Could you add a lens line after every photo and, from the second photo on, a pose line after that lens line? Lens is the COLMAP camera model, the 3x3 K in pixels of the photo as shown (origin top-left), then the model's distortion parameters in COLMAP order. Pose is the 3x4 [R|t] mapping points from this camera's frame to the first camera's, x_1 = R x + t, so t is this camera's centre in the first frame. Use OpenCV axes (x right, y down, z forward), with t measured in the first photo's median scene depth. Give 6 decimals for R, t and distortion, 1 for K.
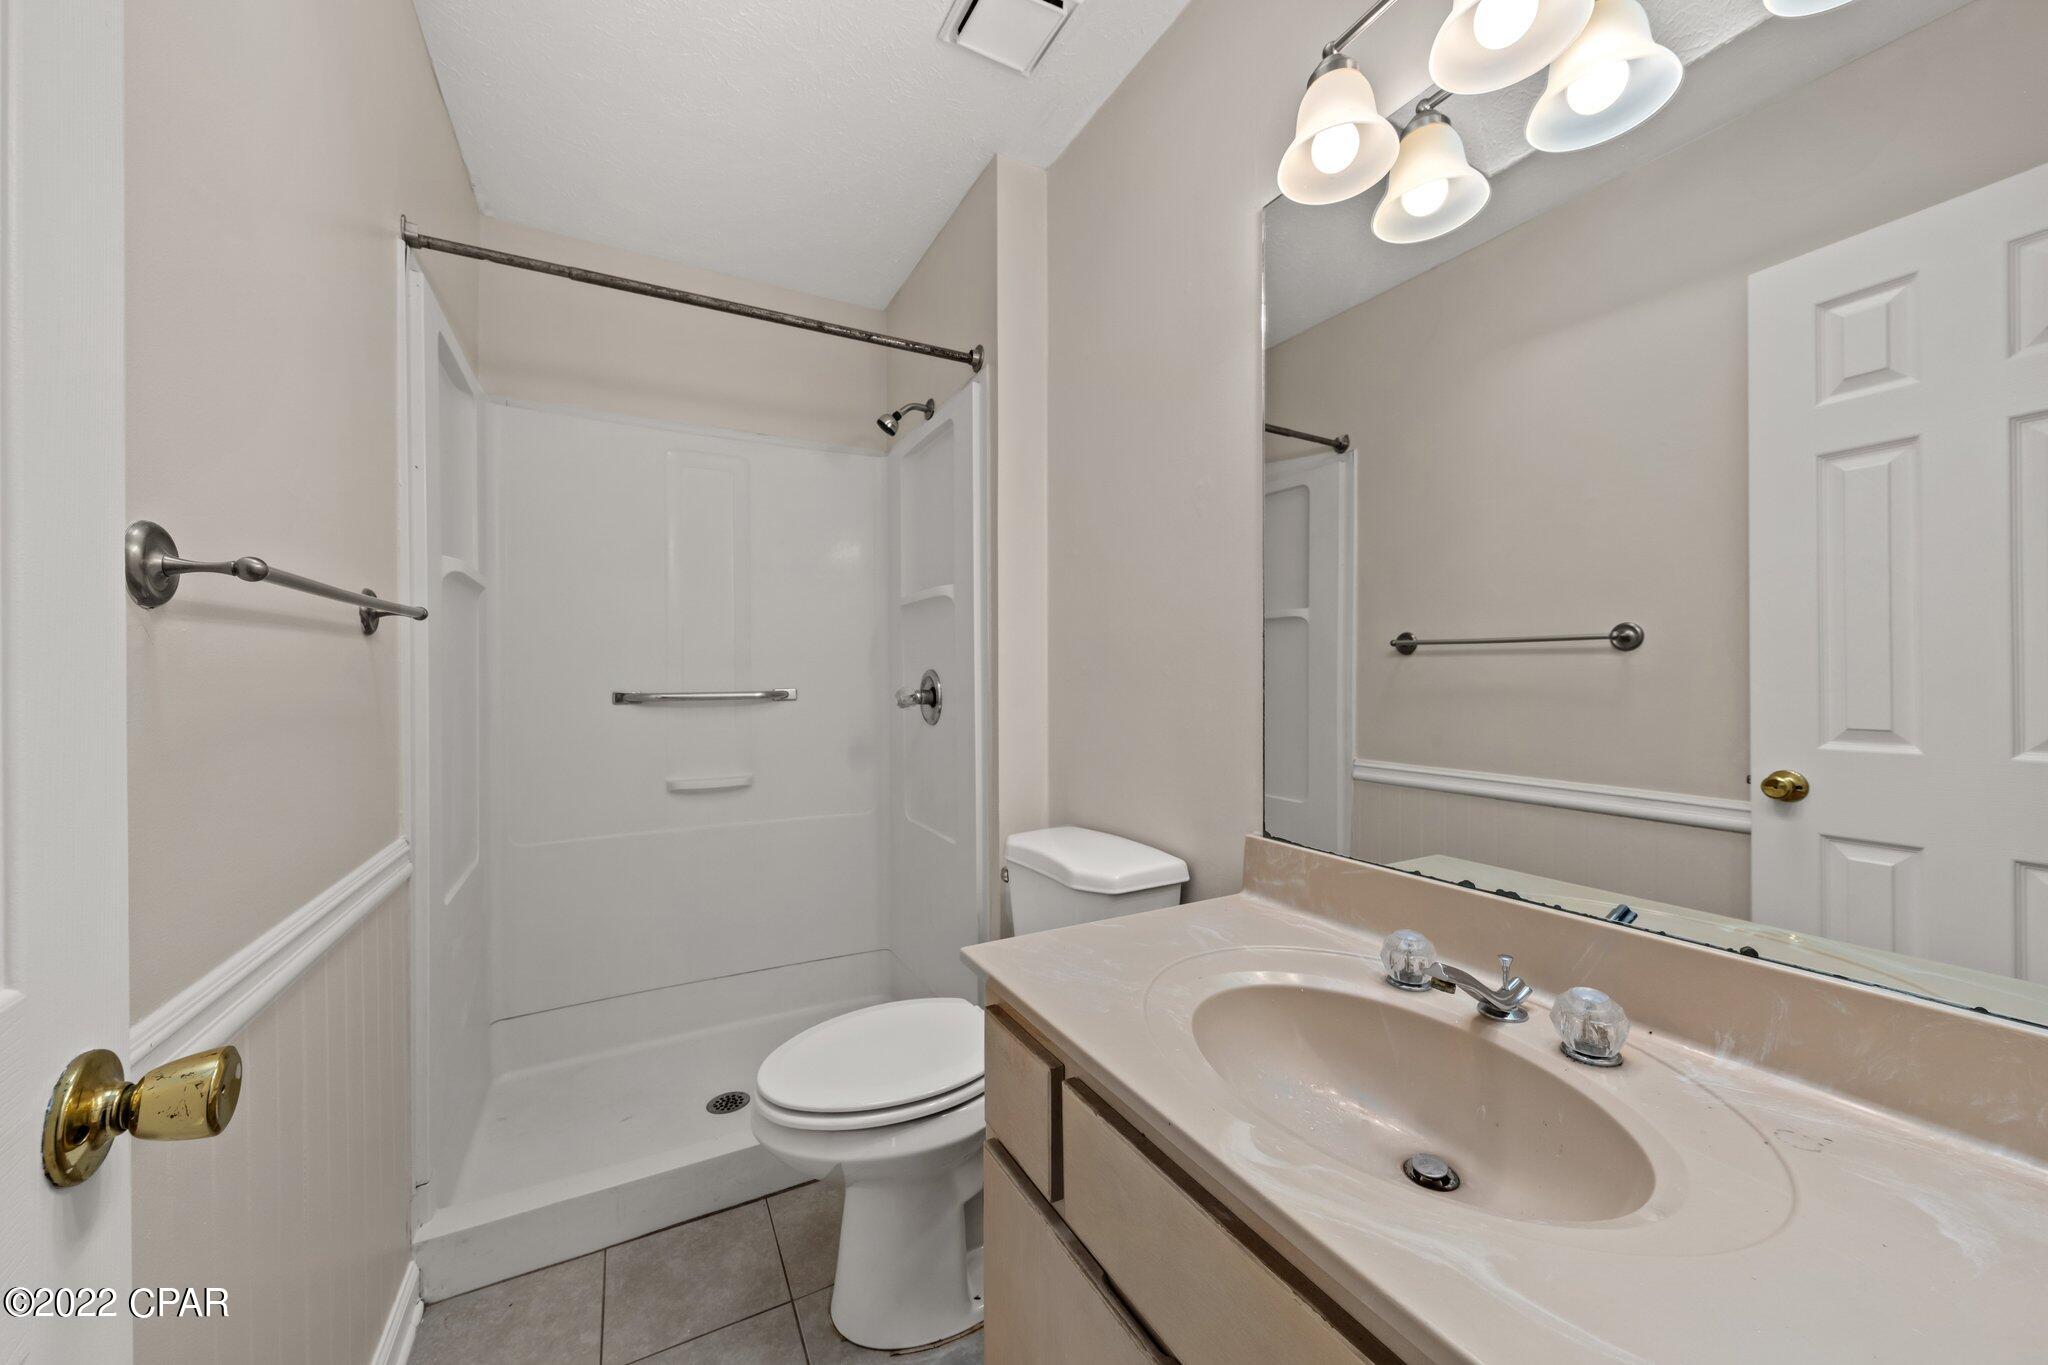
lens RADIAL K [[750.1, 0, 1026.0], [0, 750.1, 683.2], [0, 0, 1]] dist [0.000279, 0.000010]
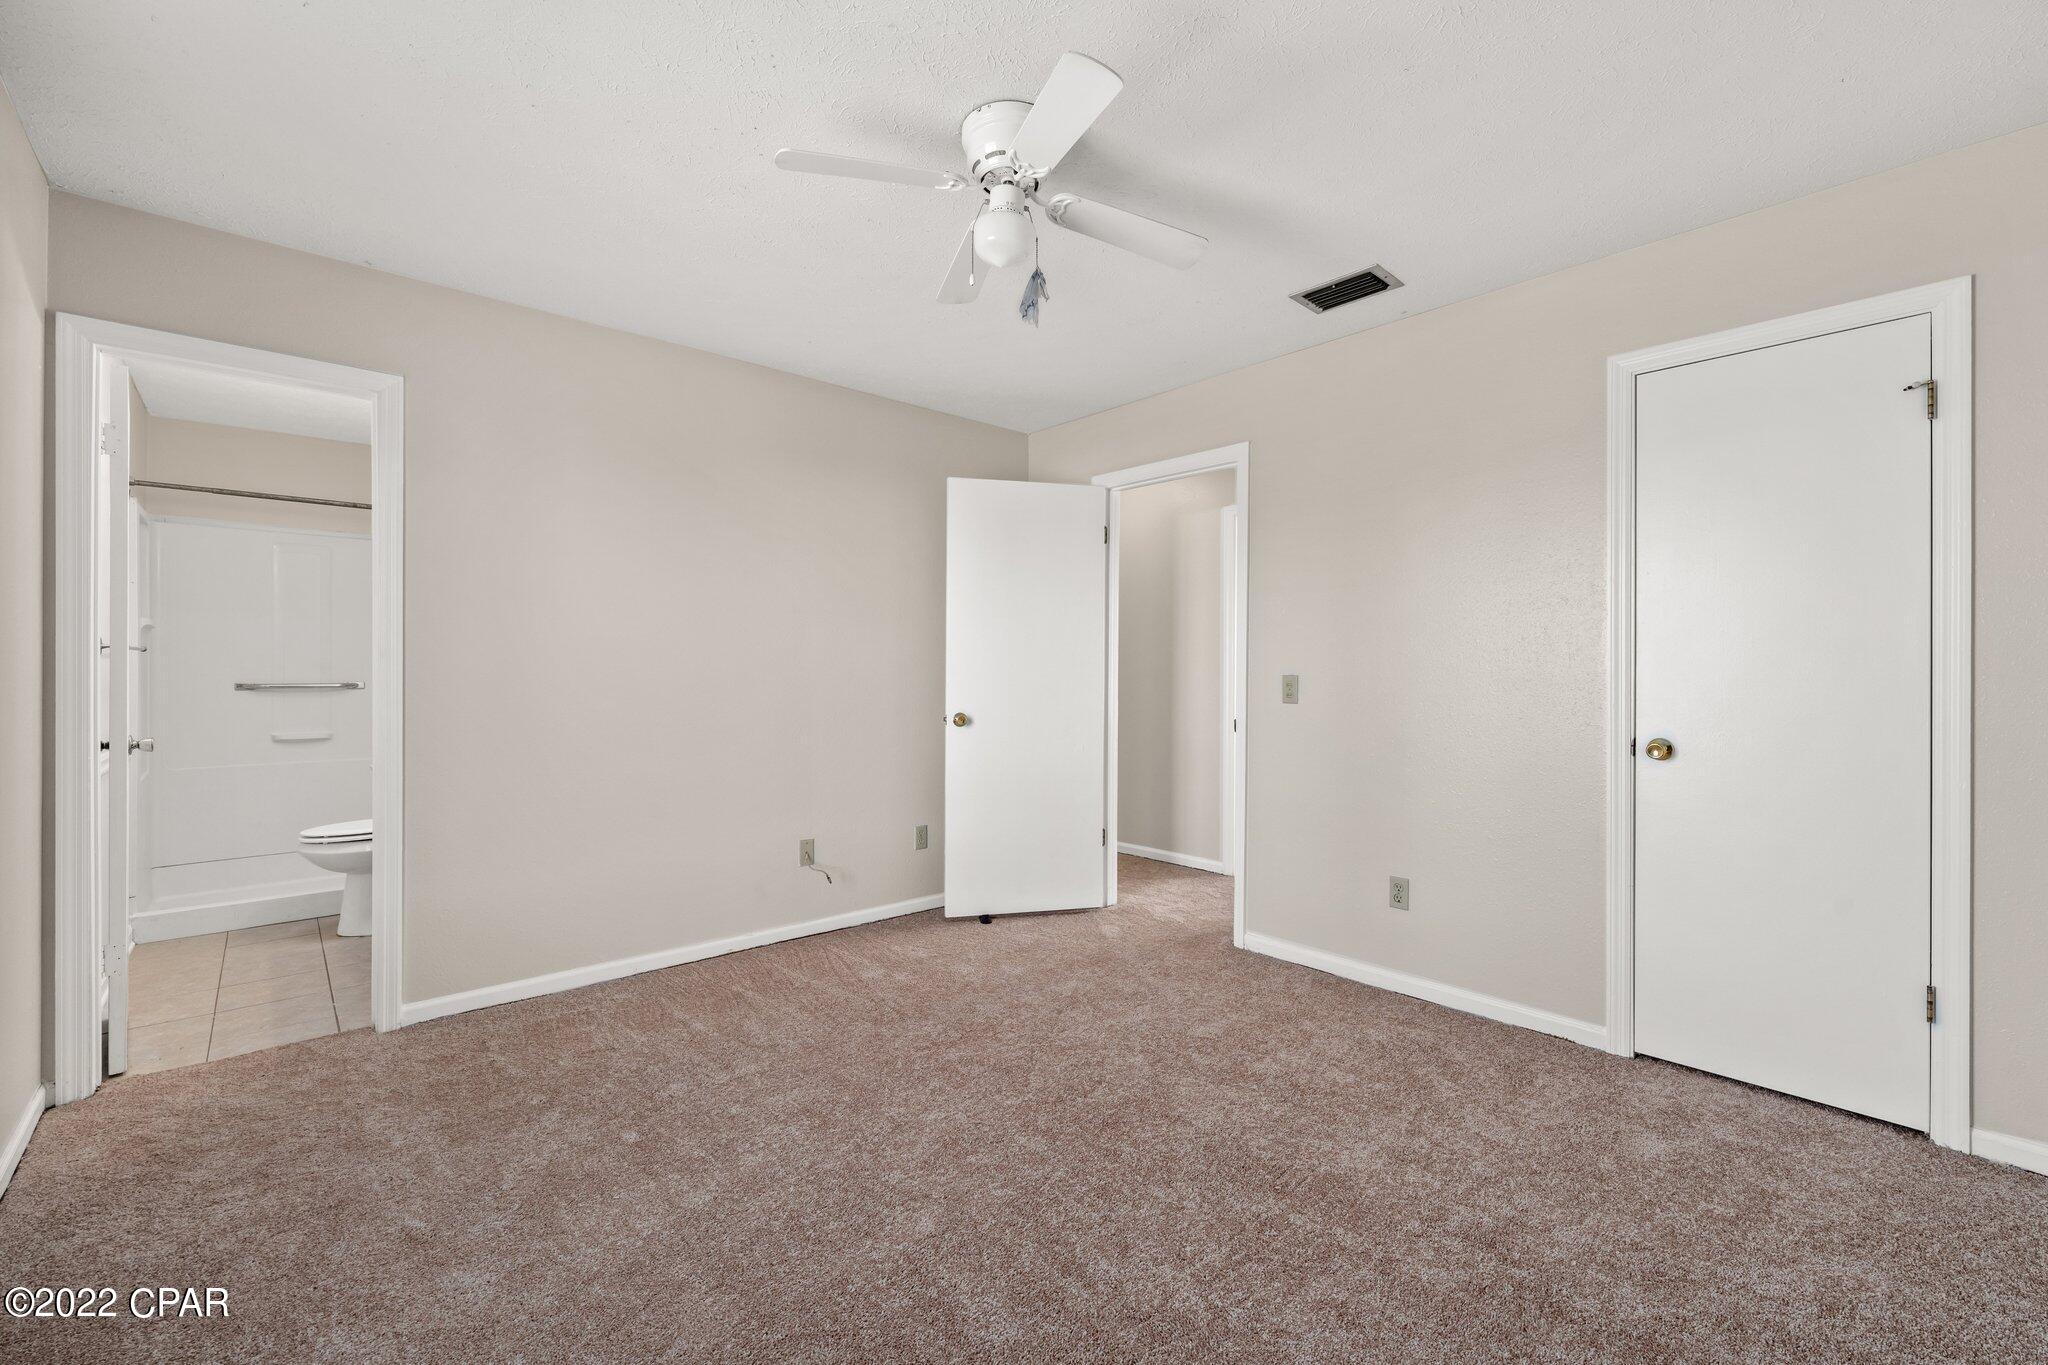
lens RADIAL K [[870.1, 0, 1025.6], [0, 870.1, 673.5], [0, 0, 1]] dist [-0.000276, 0.000124]
pose [[0.973473, 0.006451, 0.228709, 0.739431], [-0.004686, 0.999955, -0.008260, -0.001480], [-0.228752, 0.006970, 0.973460, -1.323733]]
